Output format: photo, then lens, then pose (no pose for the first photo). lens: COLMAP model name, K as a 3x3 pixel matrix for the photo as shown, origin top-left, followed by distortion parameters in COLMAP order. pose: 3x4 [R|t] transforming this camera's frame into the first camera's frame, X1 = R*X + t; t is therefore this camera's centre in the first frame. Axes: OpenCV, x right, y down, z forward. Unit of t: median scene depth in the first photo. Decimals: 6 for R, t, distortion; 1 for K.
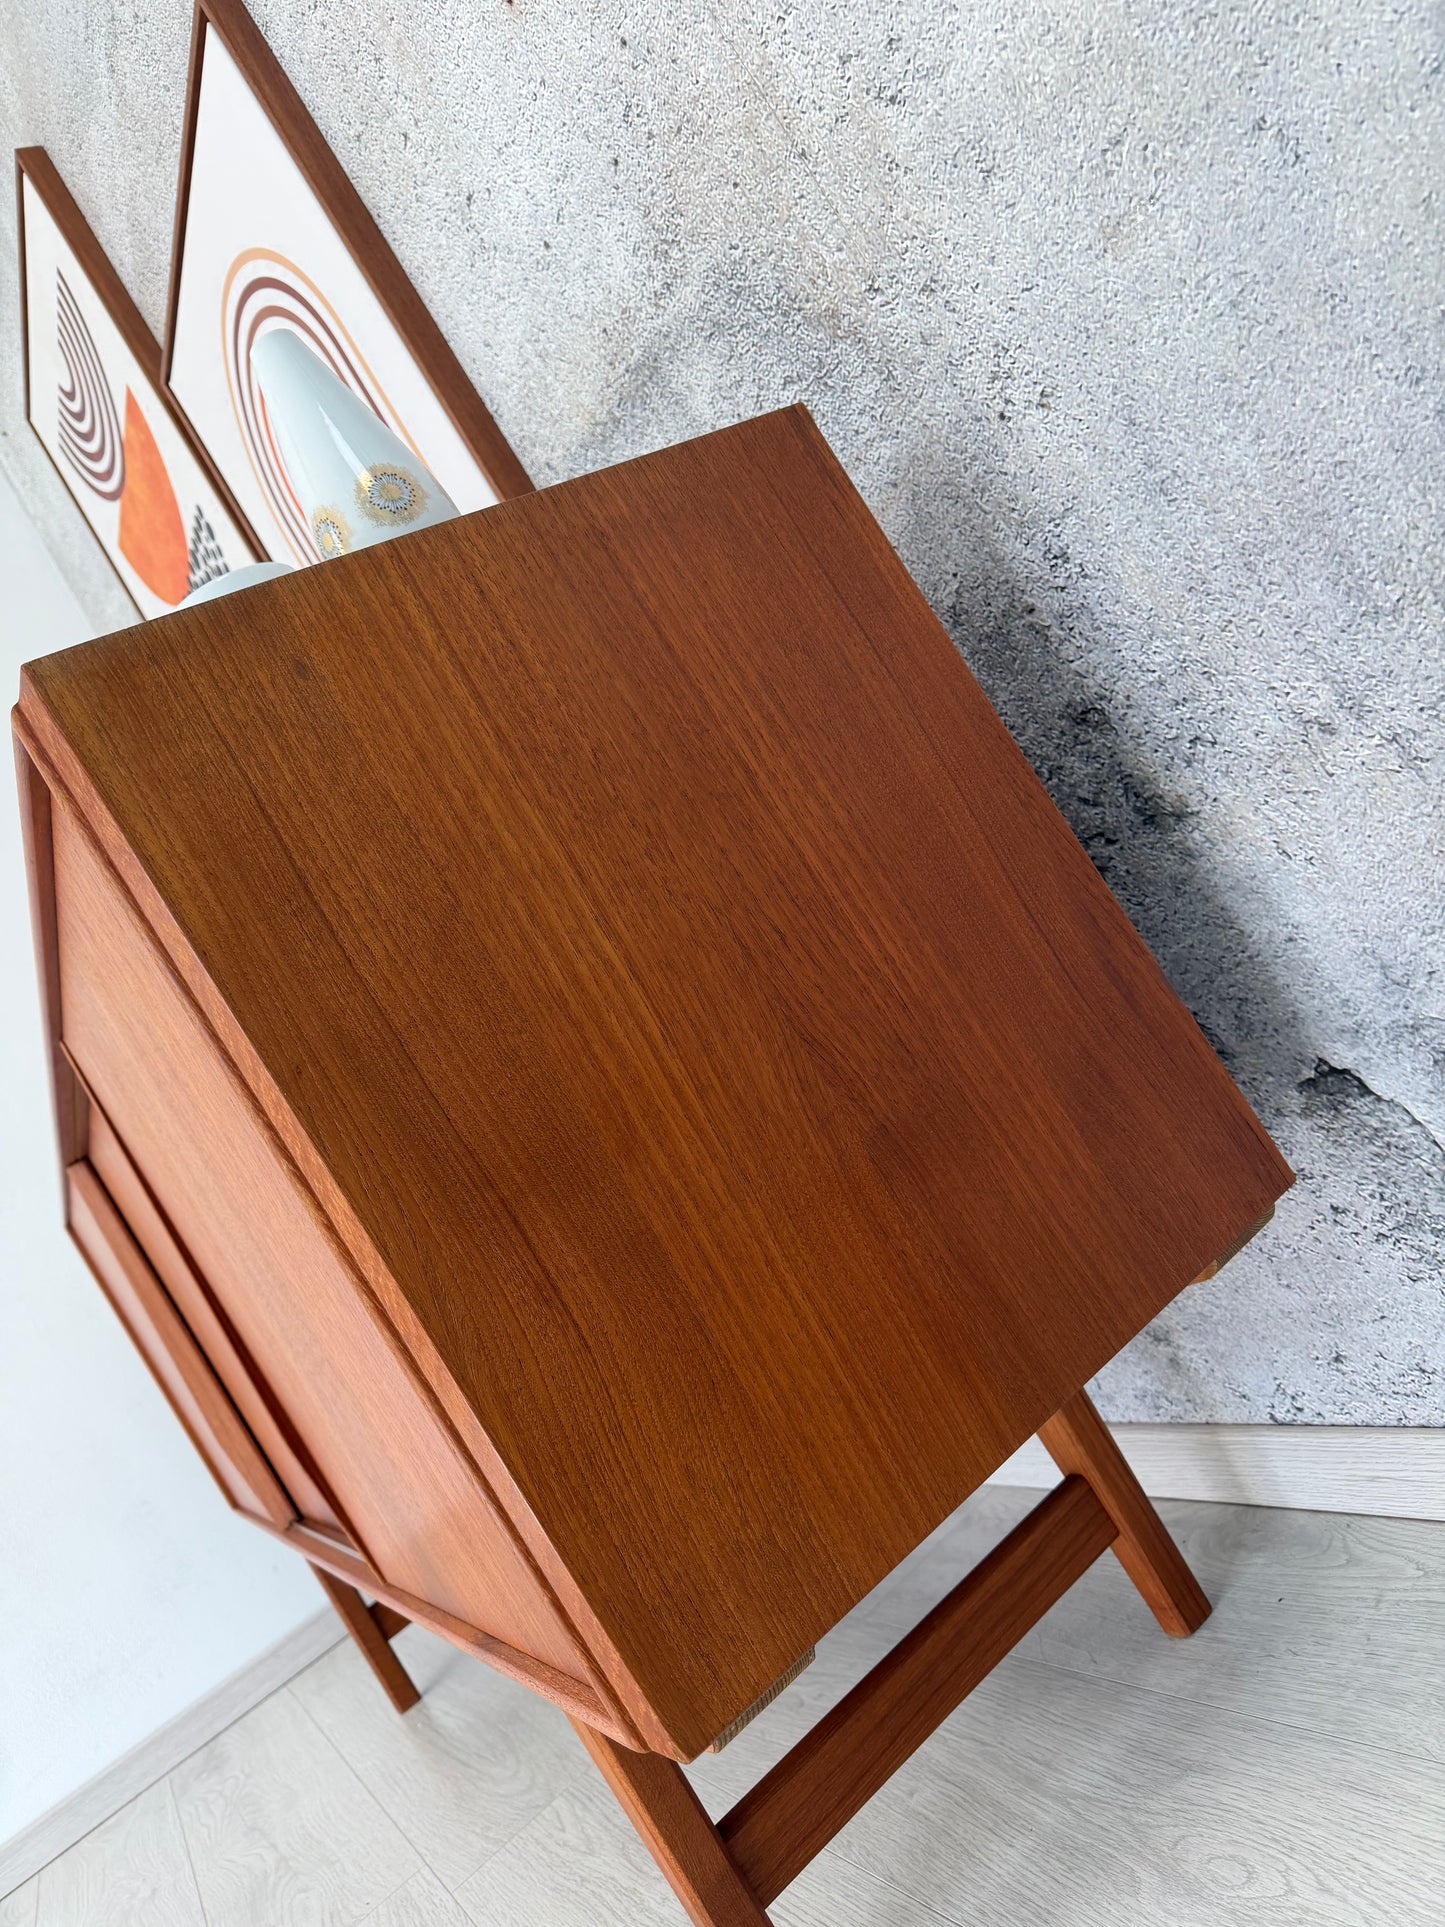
lens RADIAL K [[1367.7, 0, 730.3], [0, 1367.7, 959.2], [0, 0, 1]] dist [0.021778, -0.036574]
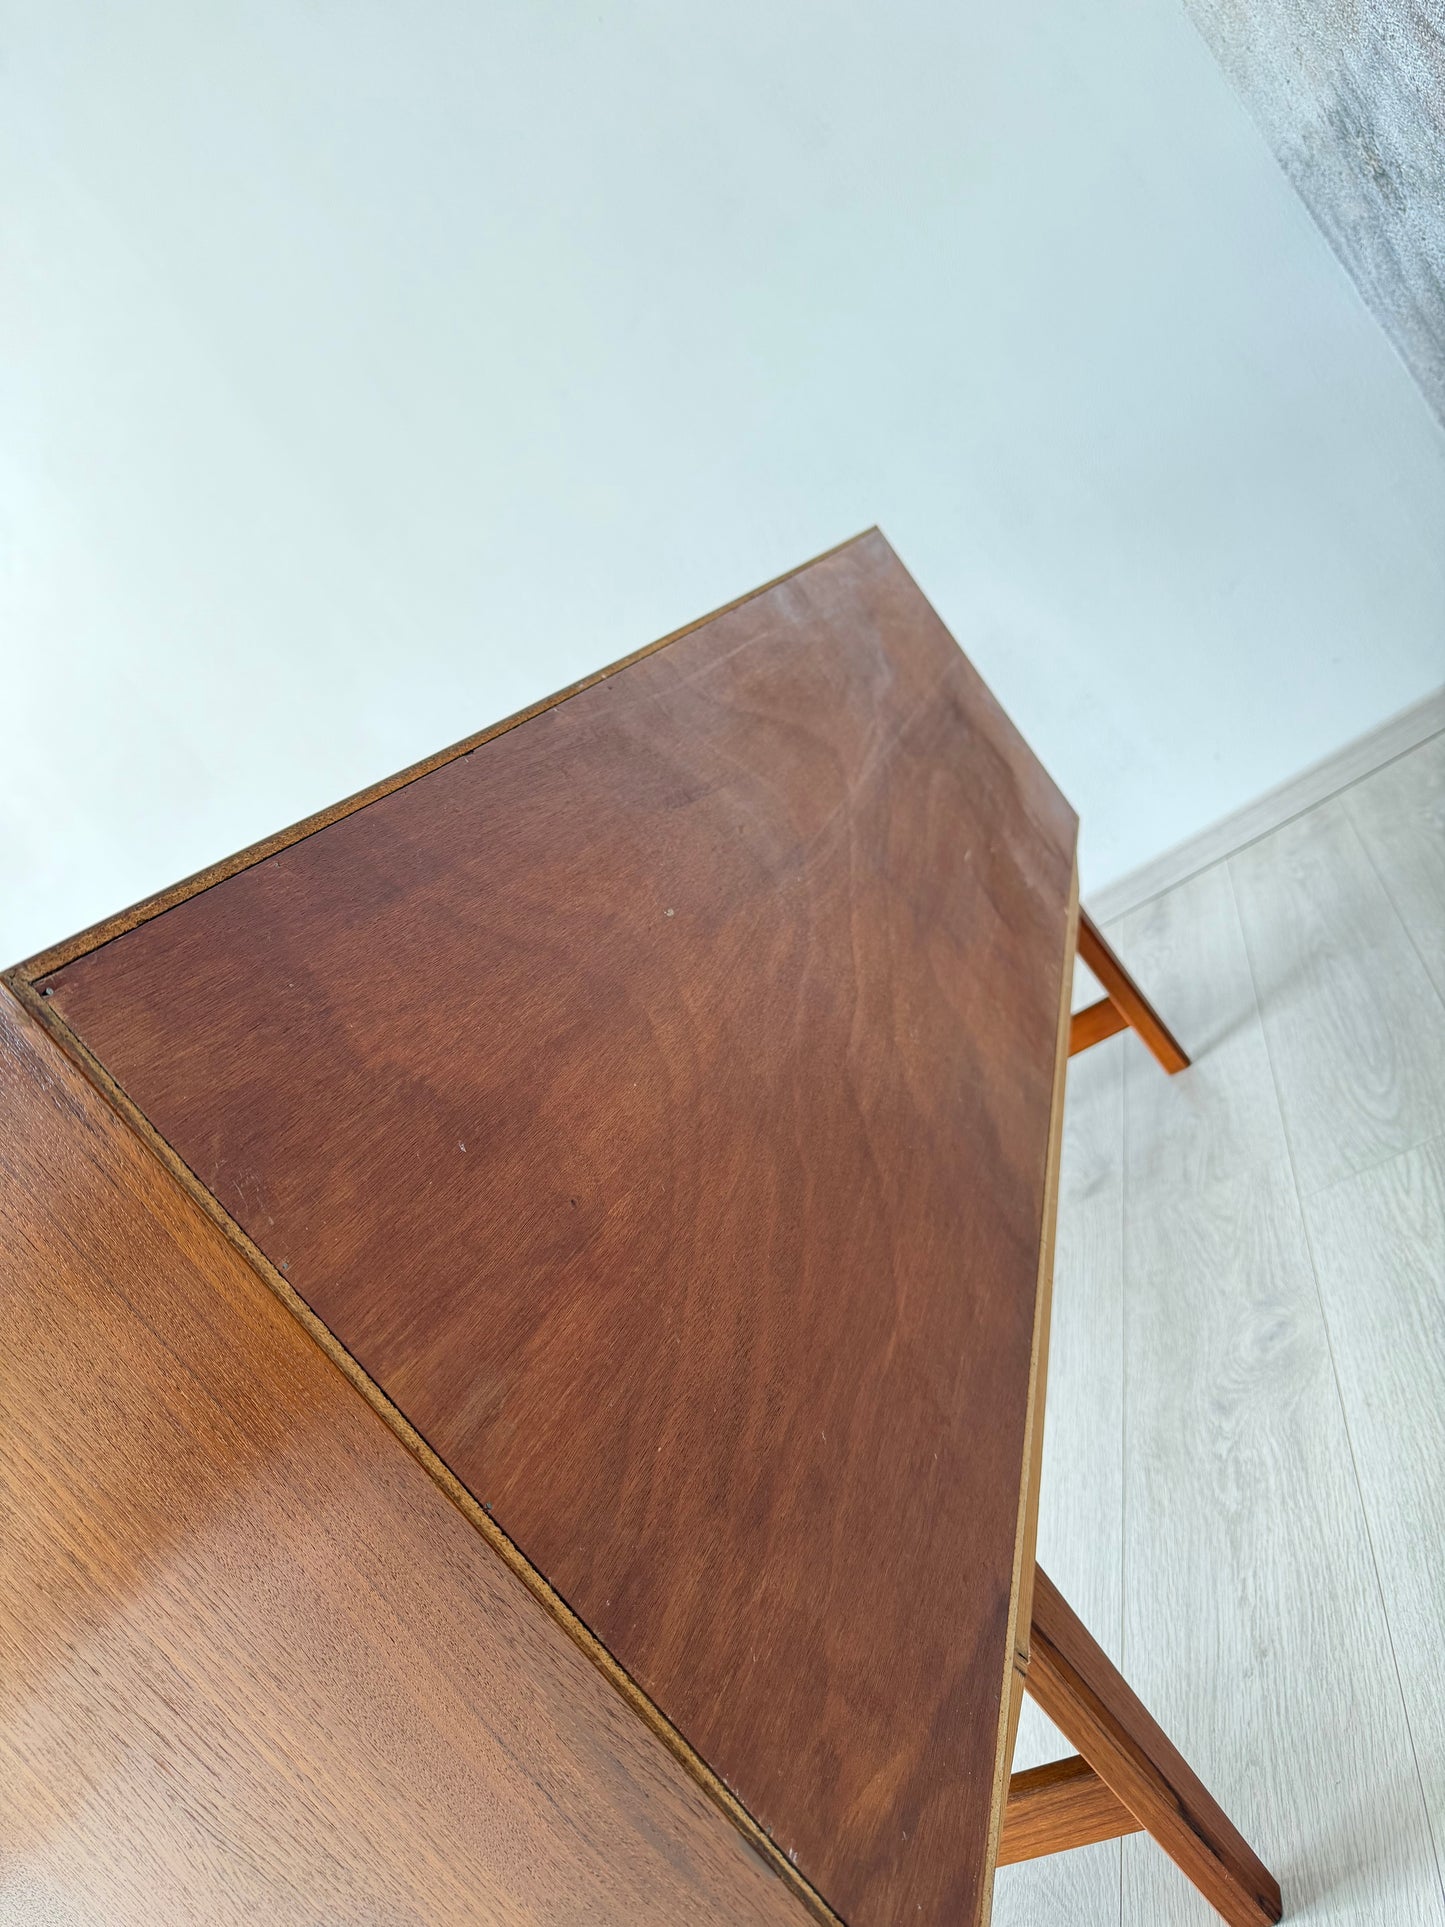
lens RADIAL K [[1367.7, 0, 722.0], [0, 1367.7, 968.4], [0, 0, 1]] dist [0.021778, -0.036574]
pose [[0.768887, 0.187517, -0.611269, 0.123241], [0.270171, 0.771202, 0.576415, -0.349818], [0.579499, -0.608346, 0.542306, 0.325800]]
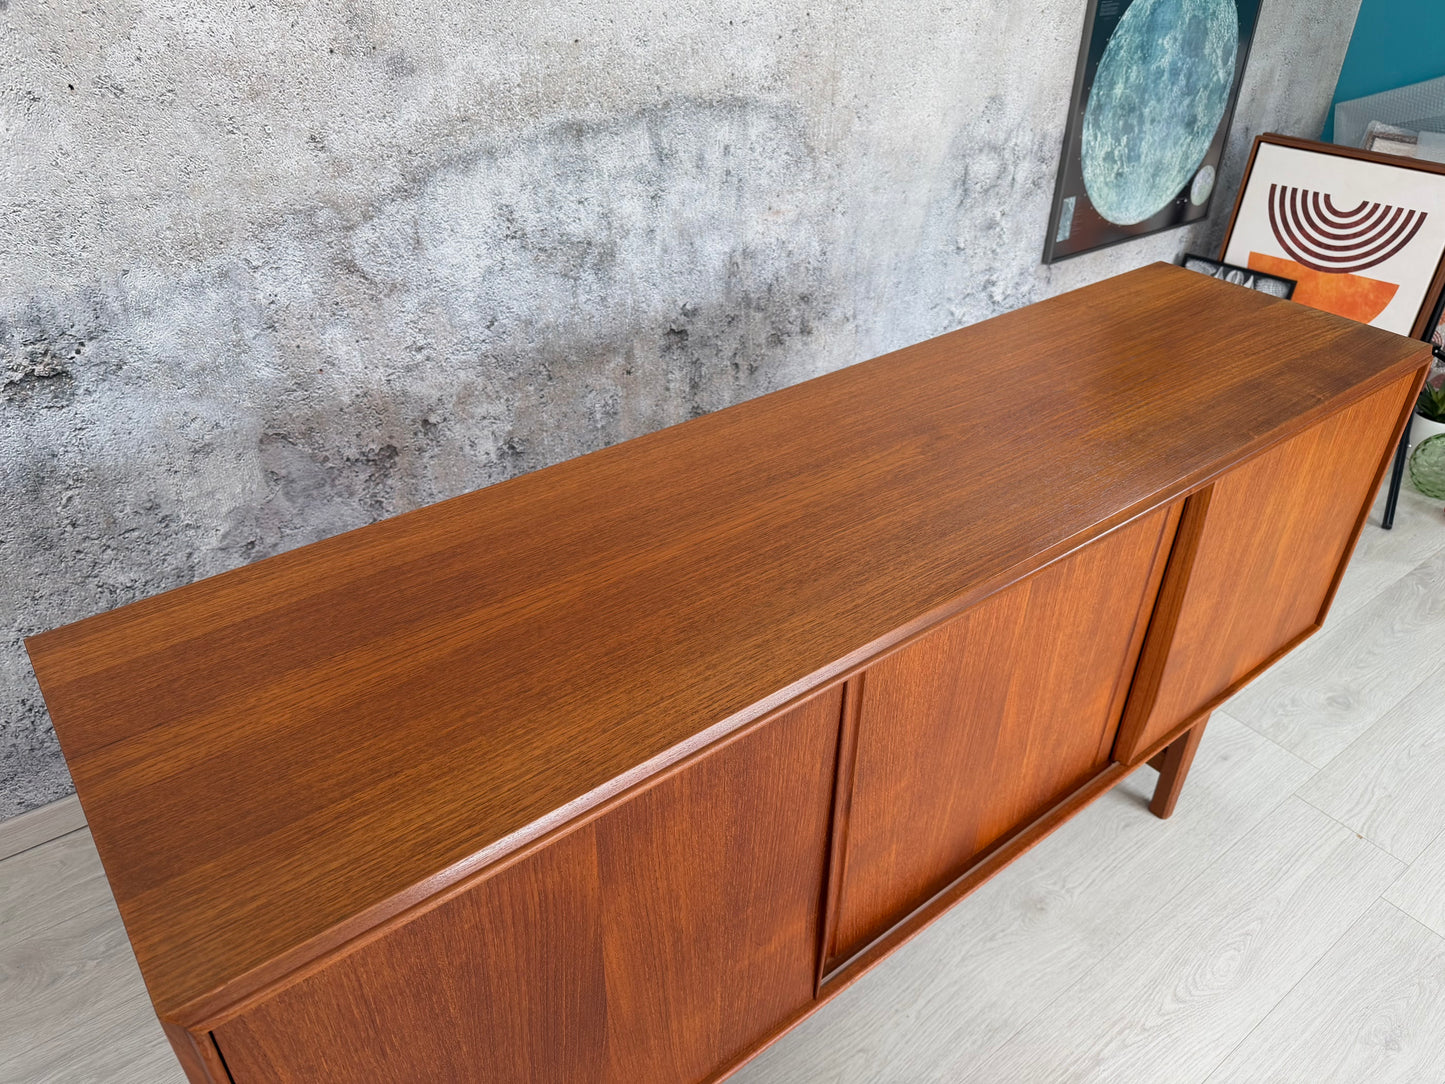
lens RADIAL K [[1025.6, 0, 699.5], [0, 1025.6, 534.6], [0, 0, 1]] dist [0.021778, -0.036574]
pose [[-0.111237, -0.019613, 0.993600, -2.280992], [0.018753, 0.999586, 0.021830, 0.353482], [-0.993617, 0.021061, -0.110823, 1.573264]]
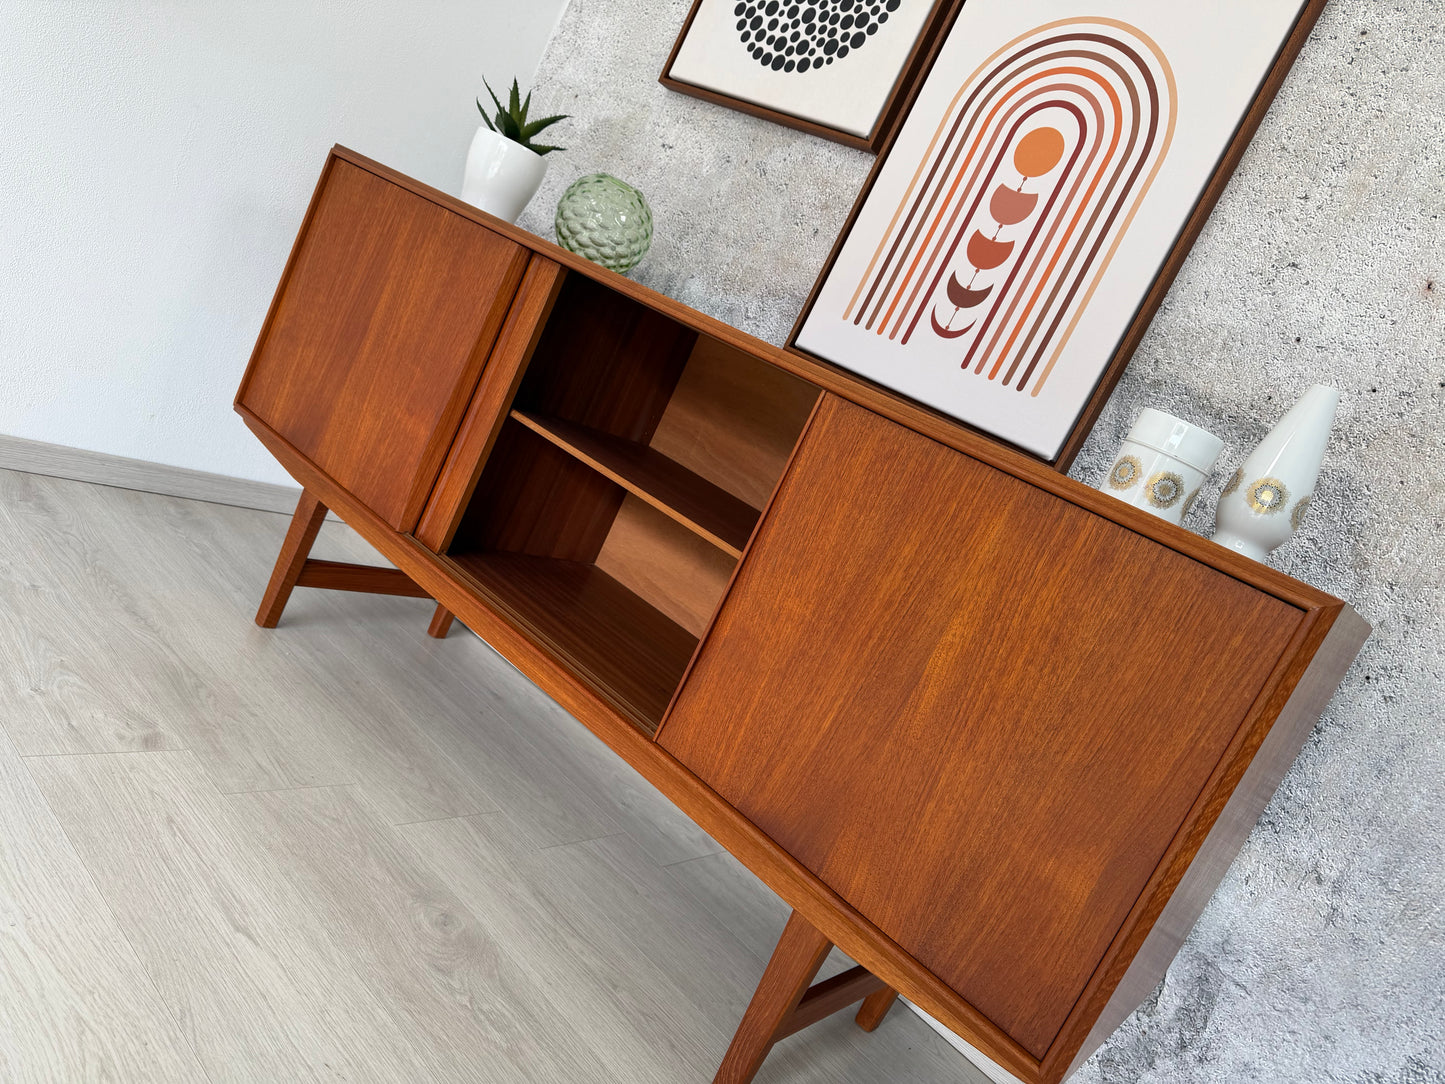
lens RADIAL K [[1025.6, 0, 720.8], [0, 1025.6, 538.0], [0, 0, 1]] dist [0.021778, -0.036574]
pose [[0.483777, 0.739629, 0.467877, -1.148434], [-0.817755, 0.572487, -0.059454, 0.382465], [-0.311828, -0.353847, 0.881791, -0.022179]]
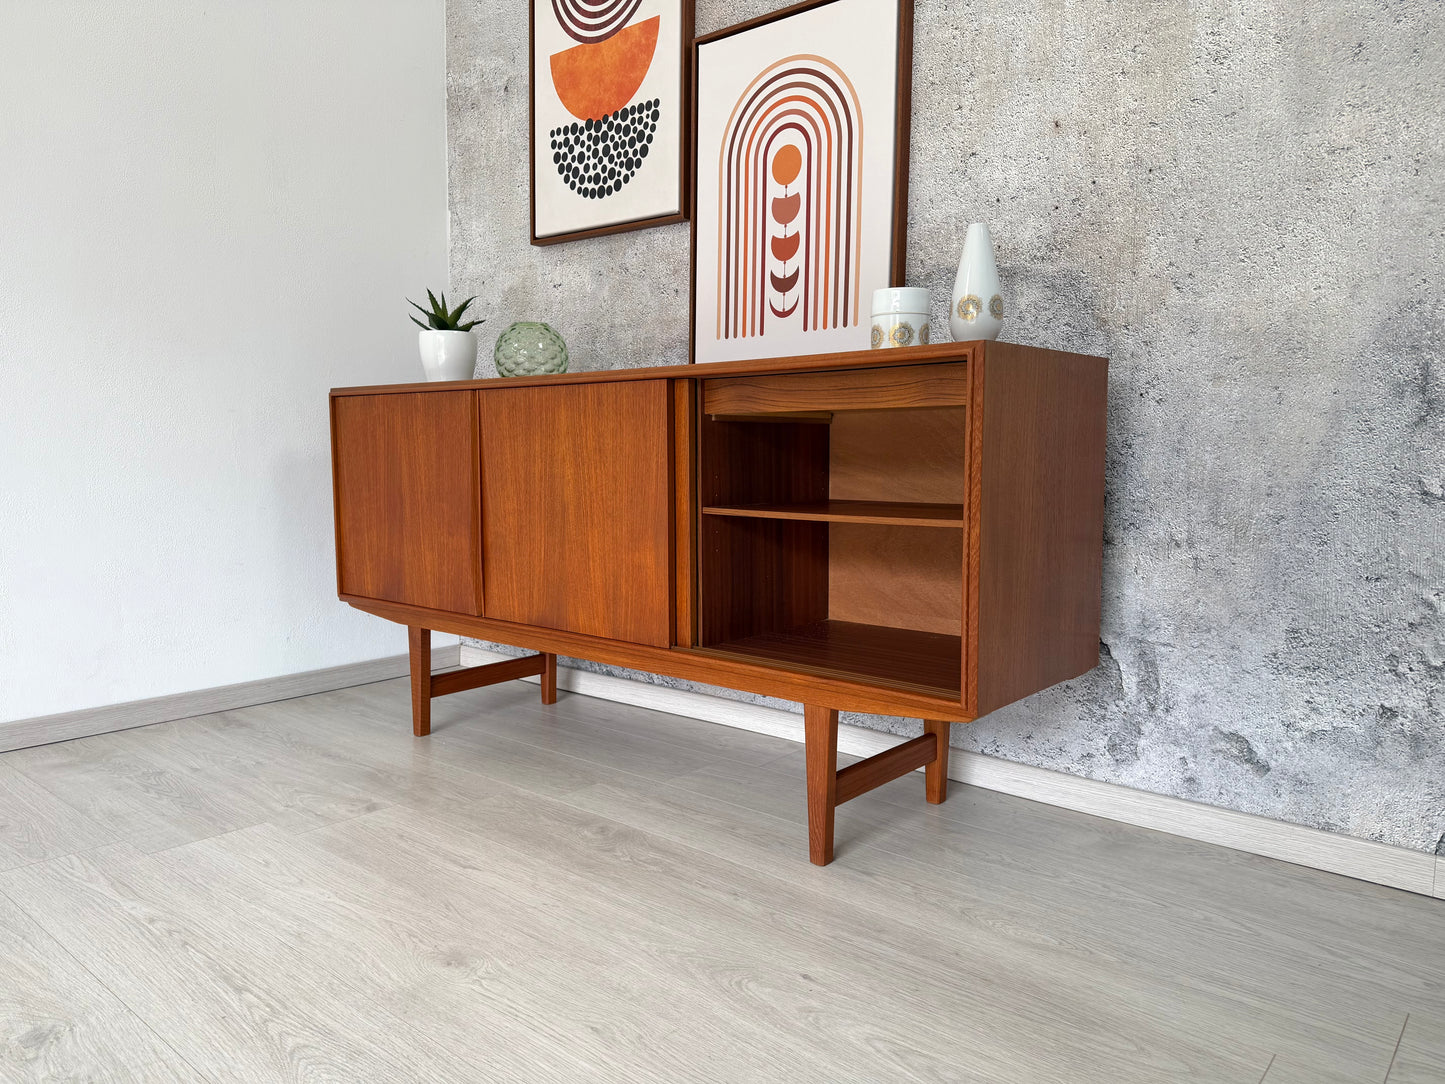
lens RADIAL K [[1025.6, 0, 719.0], [0, 1025.6, 547.2], [0, 0, 1]] dist [0.021778, -0.036574]
pose [[0.797498, 0.491823, 0.349437, -1.065077], [-0.505440, 0.860899, -0.058158, 0.439307], [-0.329434, -0.130239, 0.935153, -0.745851]]
